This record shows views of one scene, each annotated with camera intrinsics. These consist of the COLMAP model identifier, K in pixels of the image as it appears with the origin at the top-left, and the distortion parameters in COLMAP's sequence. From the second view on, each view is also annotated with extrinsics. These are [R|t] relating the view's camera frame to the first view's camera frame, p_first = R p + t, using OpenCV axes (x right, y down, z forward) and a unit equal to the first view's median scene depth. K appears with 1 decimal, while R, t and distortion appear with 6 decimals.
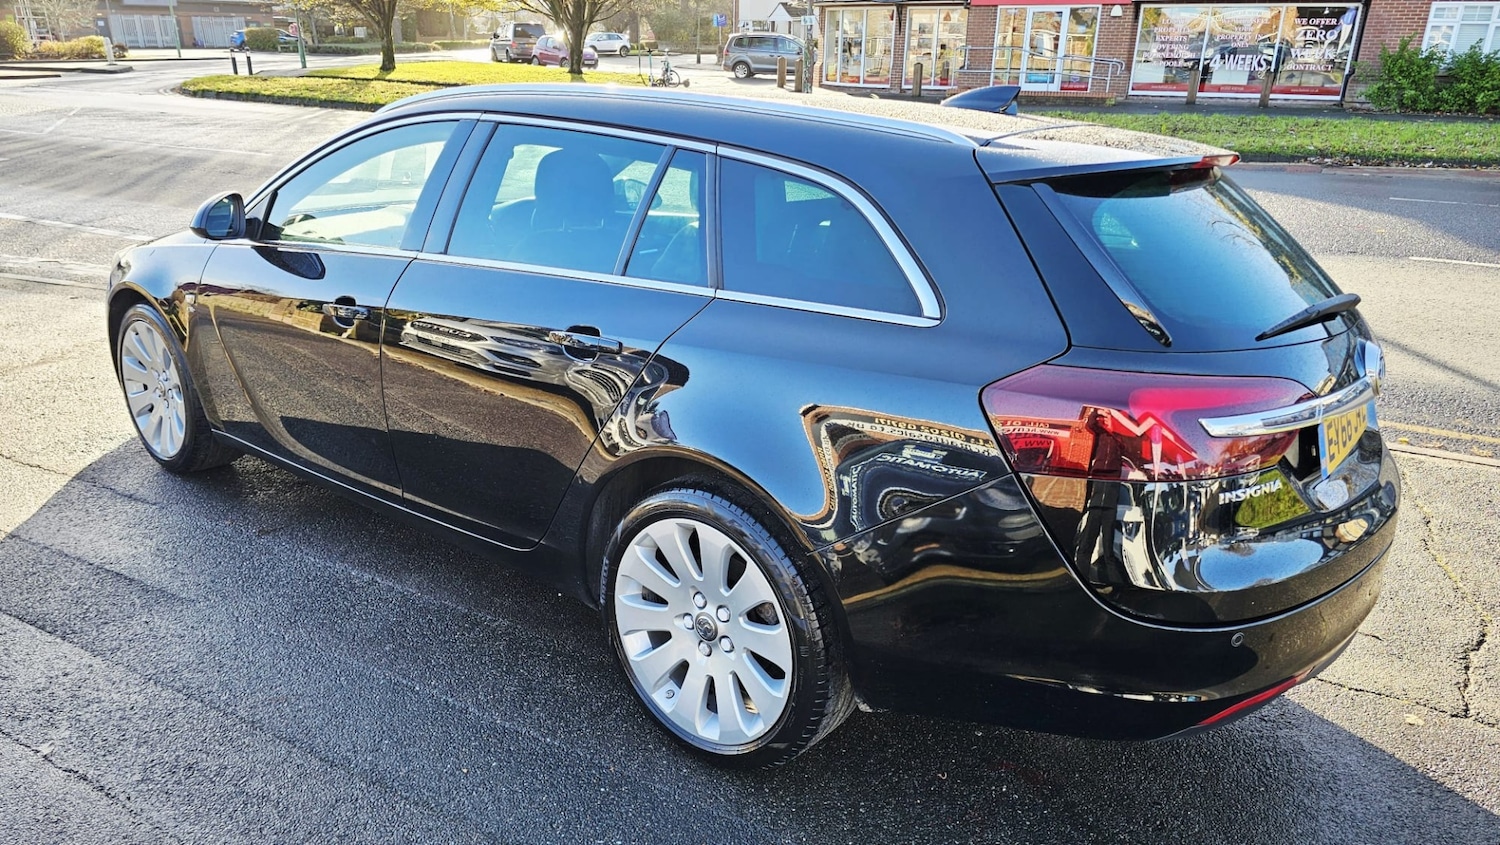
lens RADIAL K [[1000.4, 0, 745.2], [0, 1000.4, 422.4], [0, 0, 1]] dist [0.053566, -0.048805]
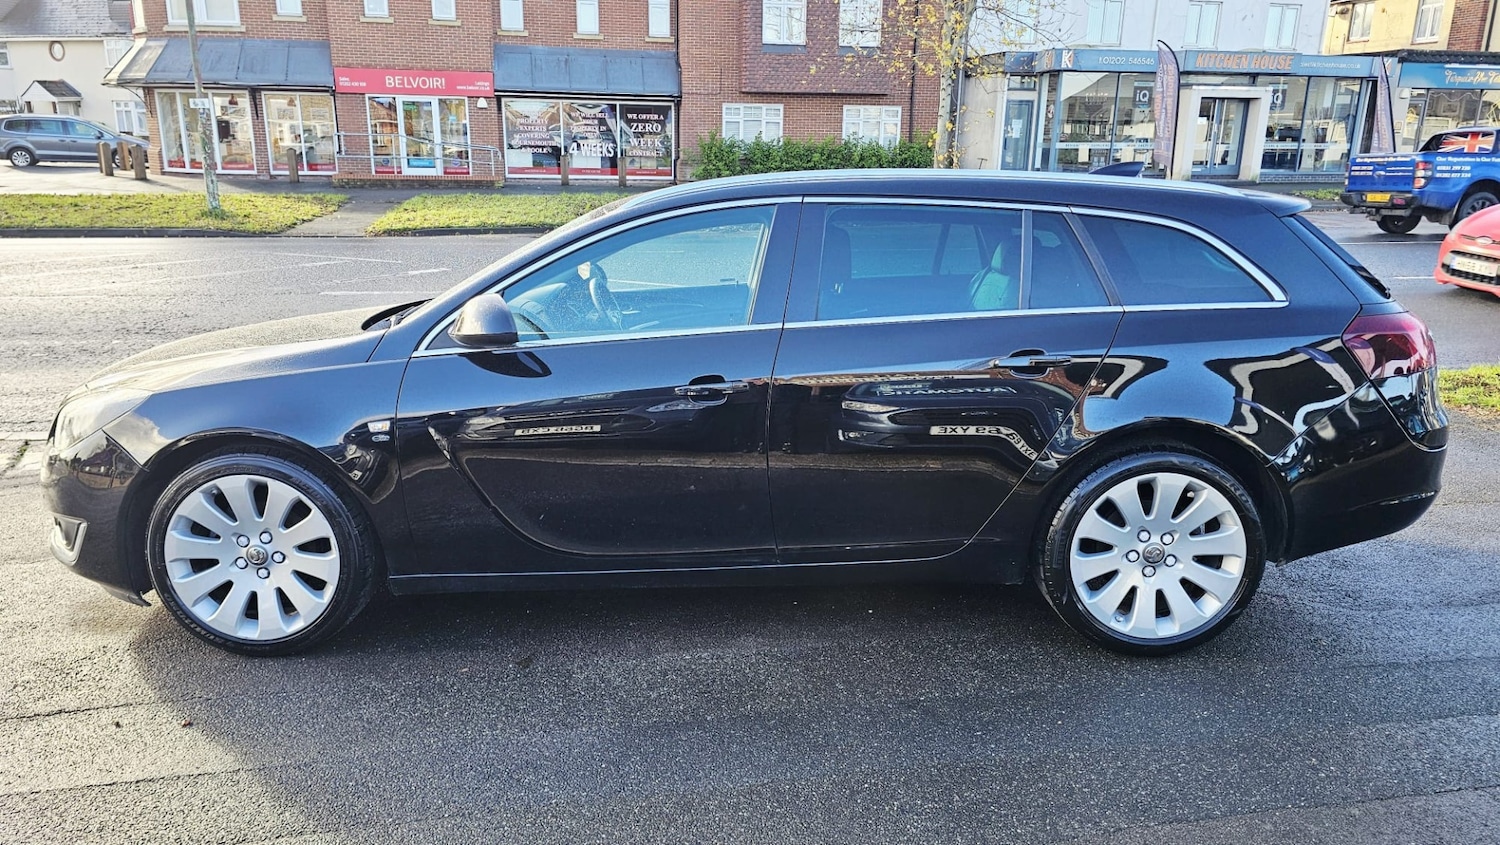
lens RADIAL K [[1004.9, 0, 752.0], [0, 1004.9, 398.4], [0, 0, 1]] dist [0.052533, -0.050327]
pose [[0.777041, -0.156973, 0.609563, -0.855446], [0.217185, 0.975796, -0.025573, -0.055565], [-0.590794, 0.152259, 0.792325, 0.142434]]
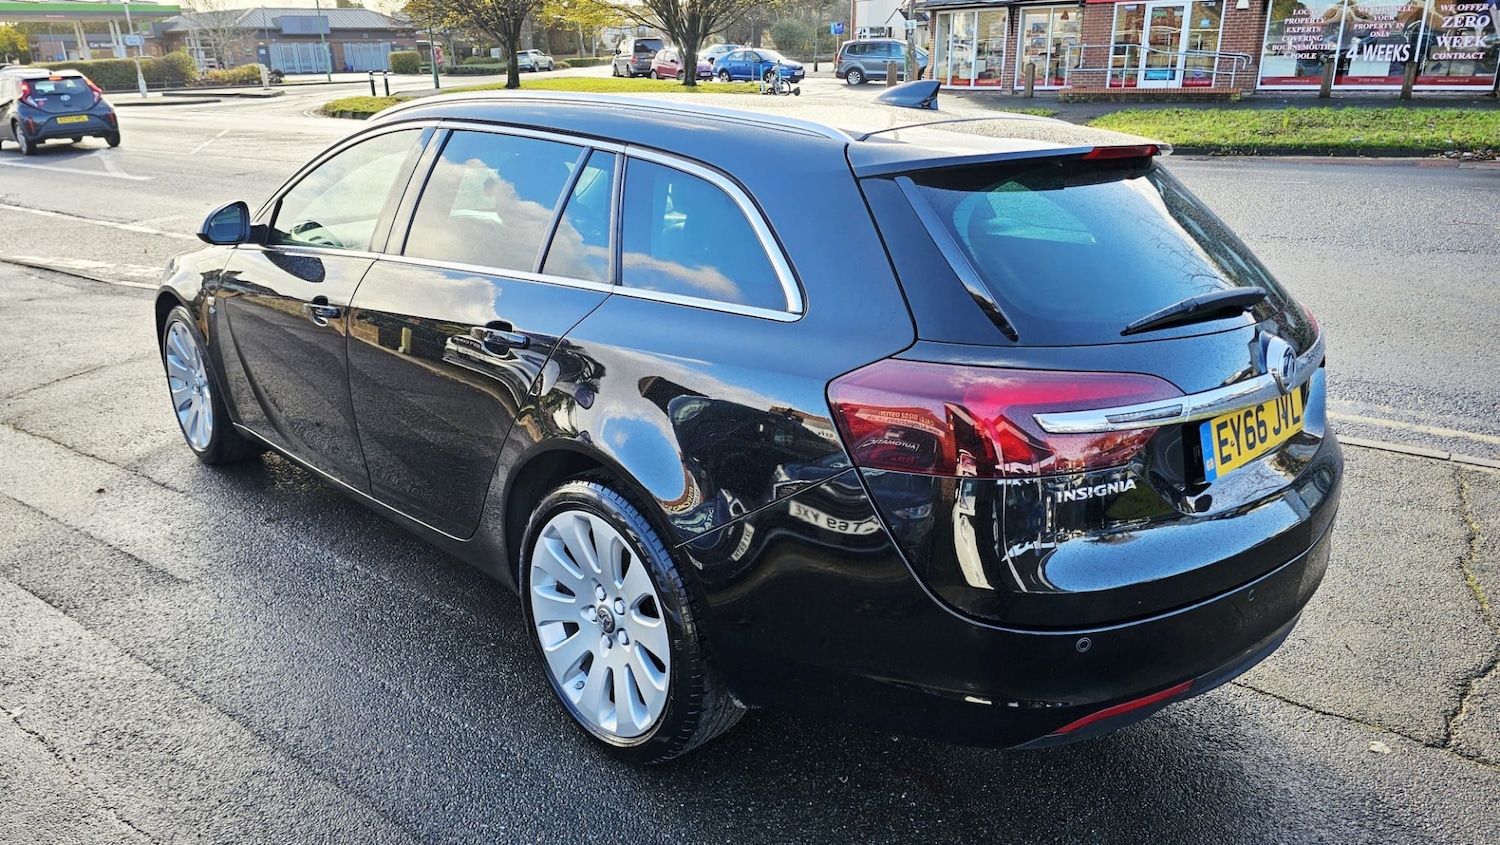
lens RADIAL K [[1002.7, 0, 749.0], [0, 1002.7, 407.5], [0, 0, 1]] dist [0.054655, -0.051483]
pose [[0.992950, 0.009268, -0.118173, 0.151598], [-0.011834, 0.999709, -0.021030, 0.007119], [0.117944, 0.022280, 0.992770, 0.003082]]
